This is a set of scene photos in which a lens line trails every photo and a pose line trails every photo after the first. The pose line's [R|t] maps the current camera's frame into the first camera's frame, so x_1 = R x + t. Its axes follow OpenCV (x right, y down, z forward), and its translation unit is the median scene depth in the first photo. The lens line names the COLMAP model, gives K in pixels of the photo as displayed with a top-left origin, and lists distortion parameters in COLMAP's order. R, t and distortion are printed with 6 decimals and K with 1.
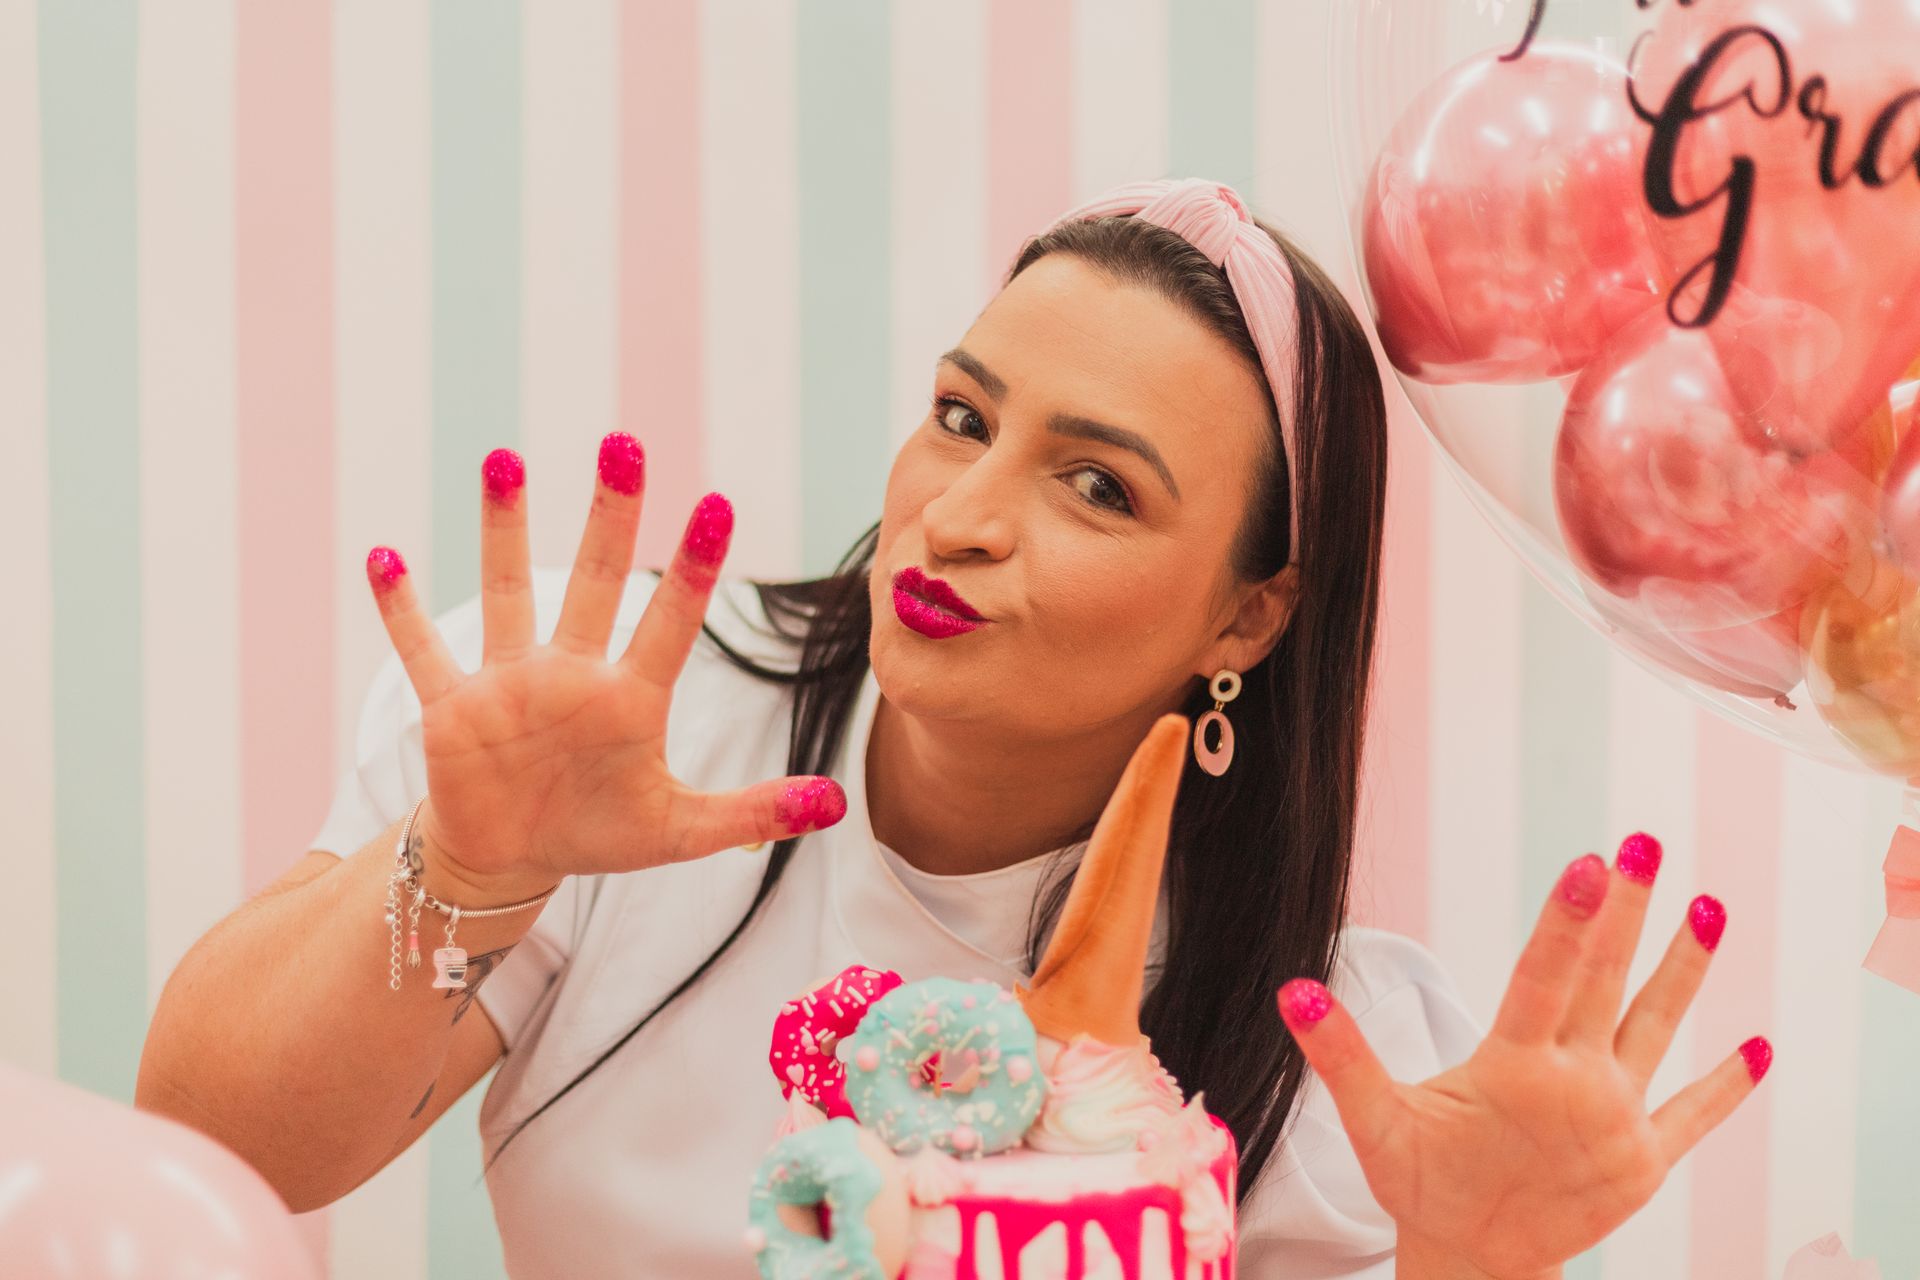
lens RADIAL K [[2889.9, 0, 963.6], [0, 2889.9, 692.8], [0, 0, 1]] dist [0.013806, -0.127045]
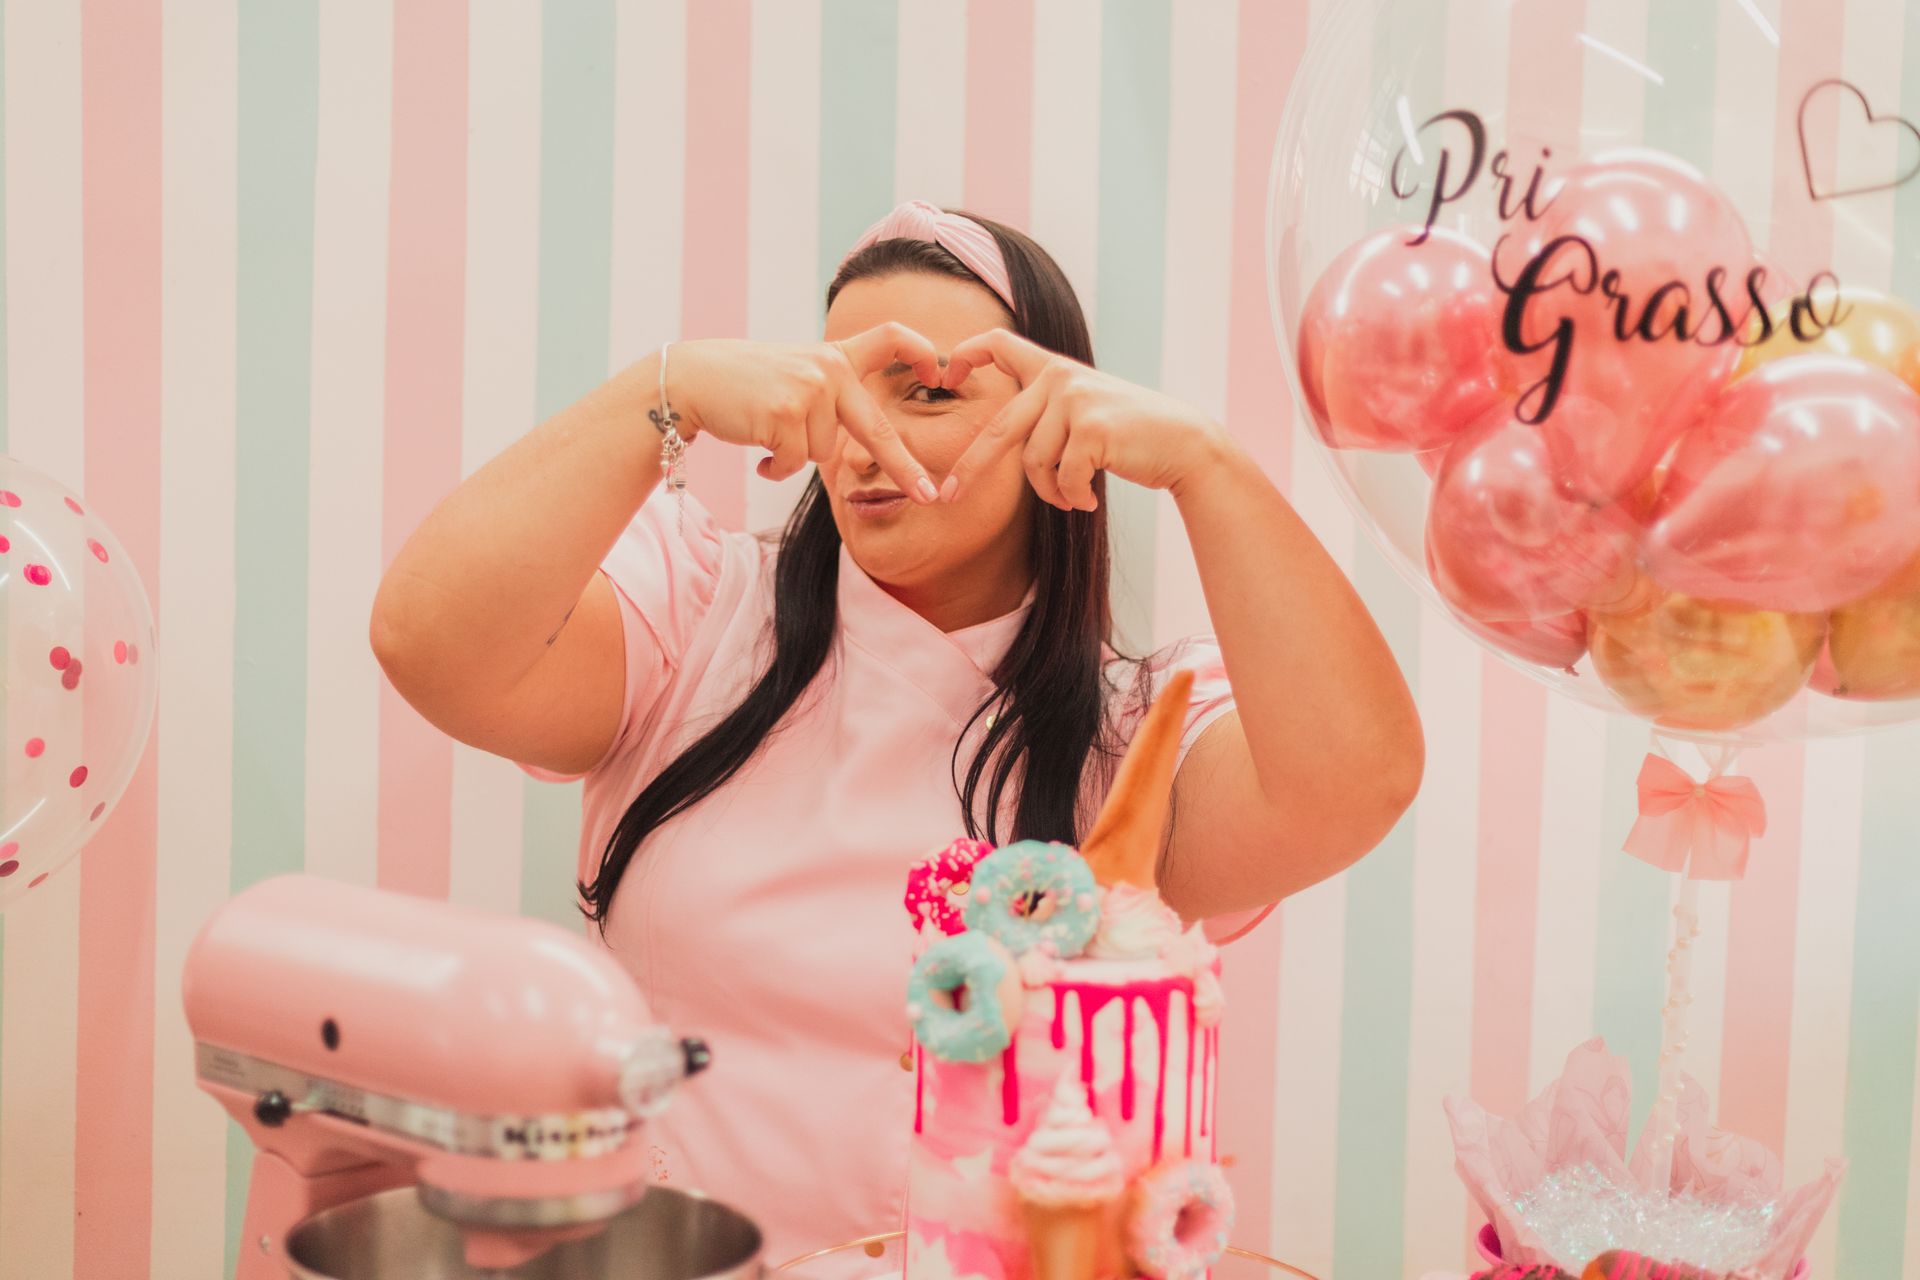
lens RADIAL K [[2883.5, 0, 963.4], [0, 2883.5, 629.7], [0, 0, 1]] dist [0.012219, -0.026959]
pose [[0.994605, 0.015506, 0.102568, -0.198681], [-0.012755, 0.999542, -0.027425, 0.030574], [-0.102946, 0.025969, 0.994348, -0.485809]]
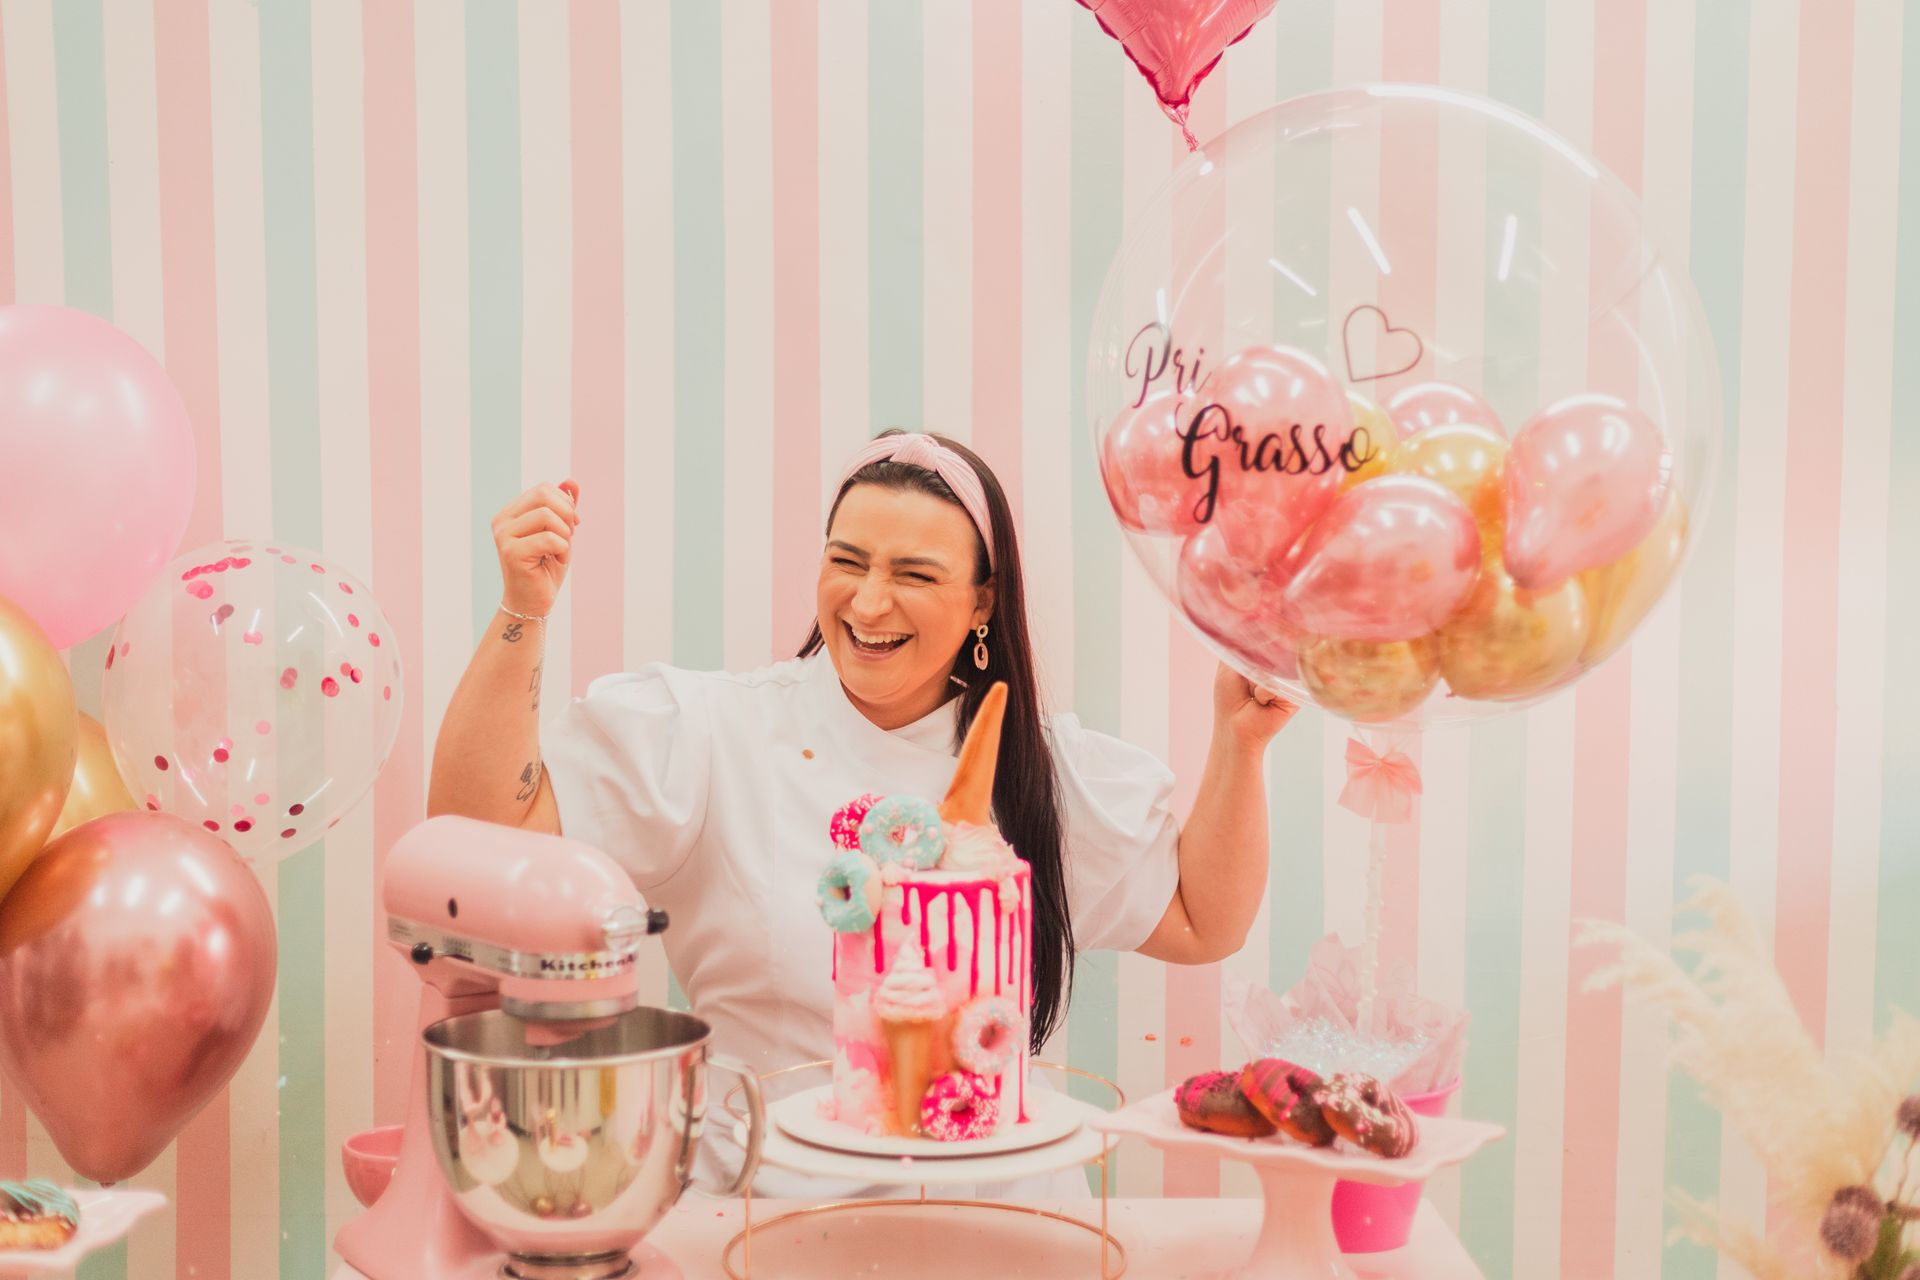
lens RADIAL K [[2857.5, 0, 969.6], [0, 2857.5, 643.3], [0, 0, 1]] dist [-0.029932, 0.069426]
pose [[0.998125, 0.005425, -0.060962, 0.188913], [-0.007110, 0.999598, -0.027457, 0.039696], [0.060789, 0.027839, 0.997762, -1.310706]]
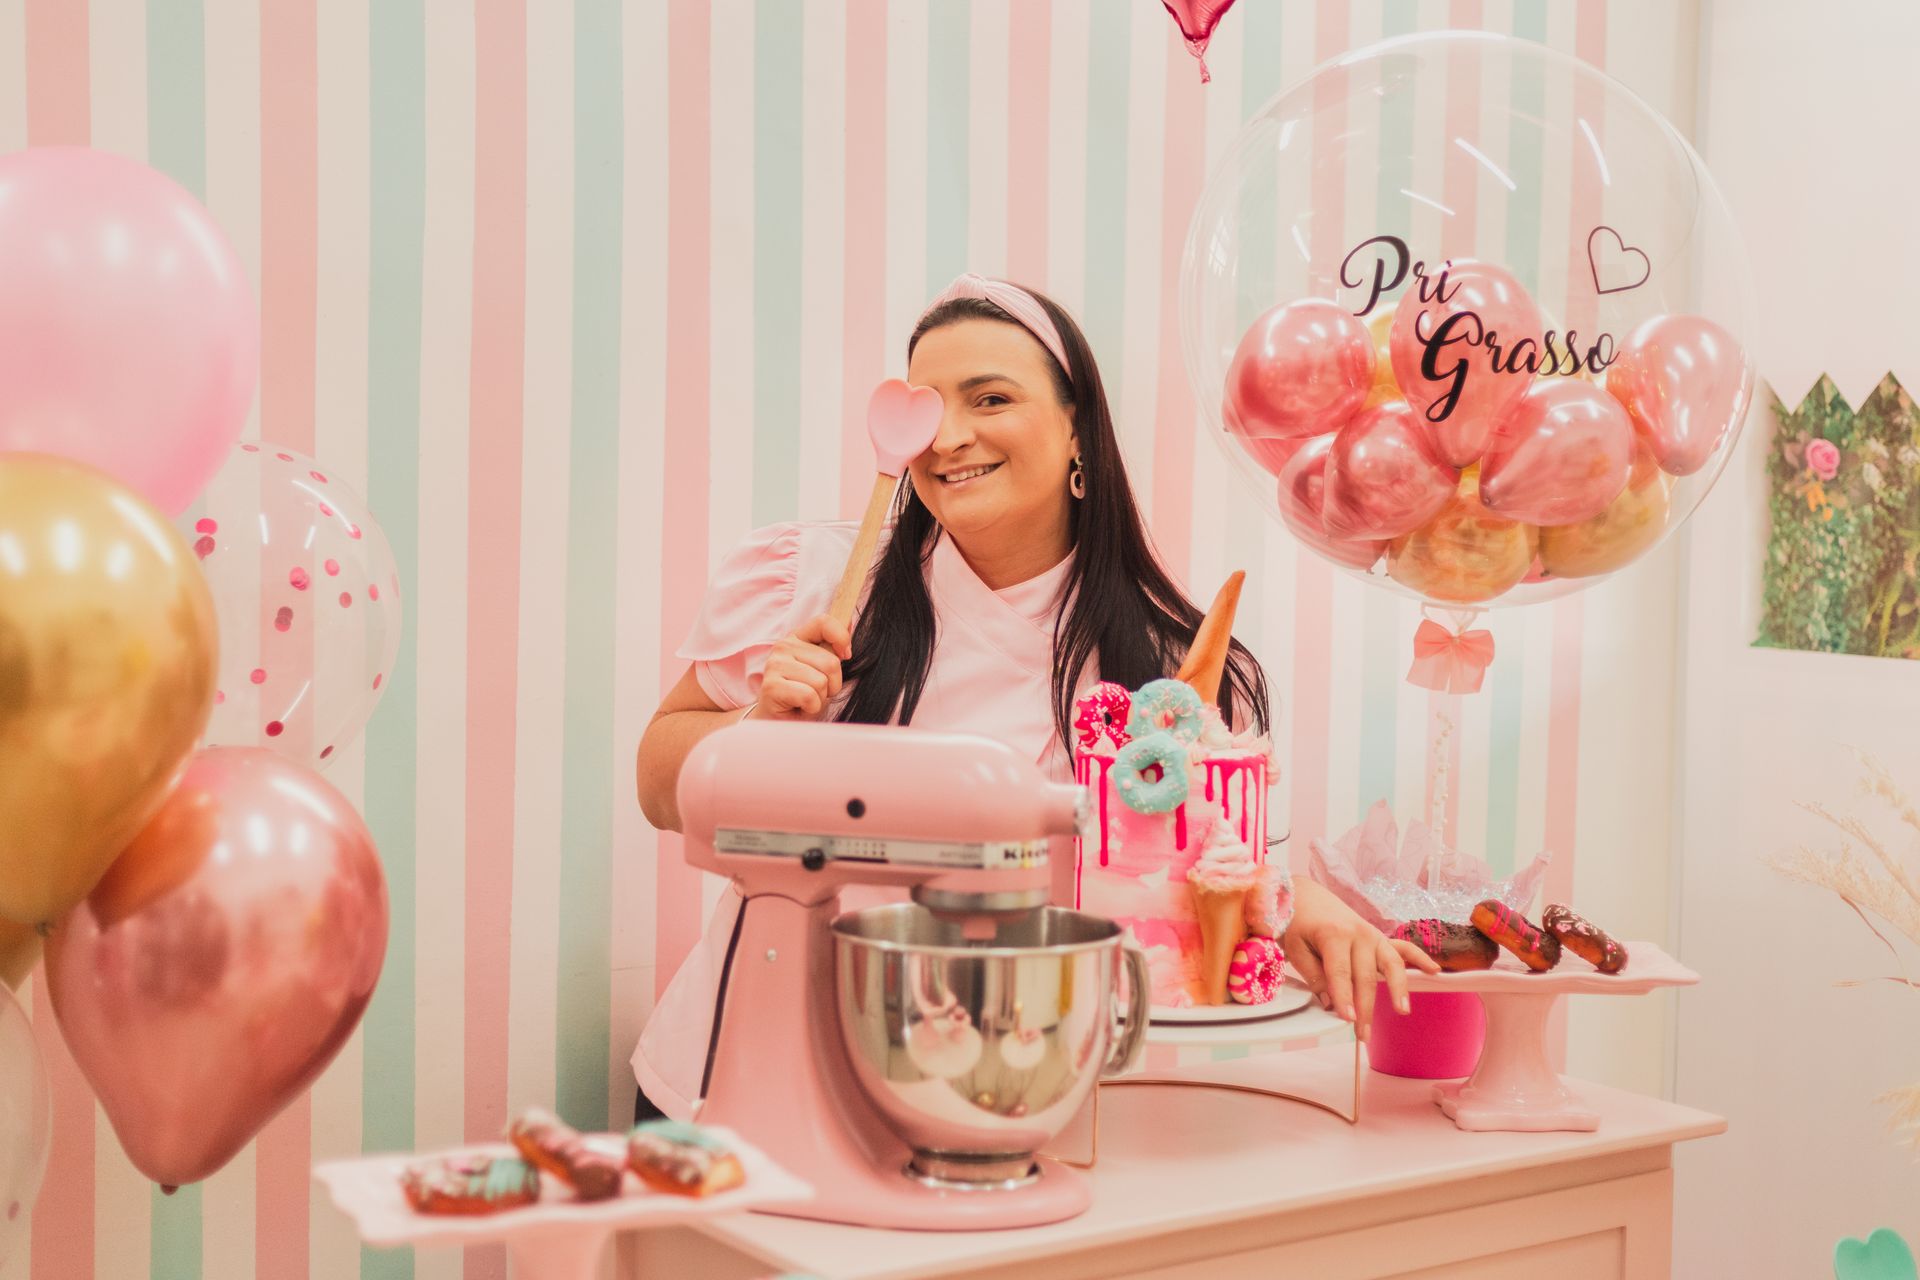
lens RADIAL K [[2930.5, 0, 956.9], [0, 2930.5, 532.4], [0, 0, 1]] dist [0.013215, 0.050396]
pose [[0.867846, -0.004696, 0.496812, -1.391002], [0.035791, 0.997948, -0.053089, 0.100651], [-0.495543, 0.063854, 0.866233, -1.060684]]
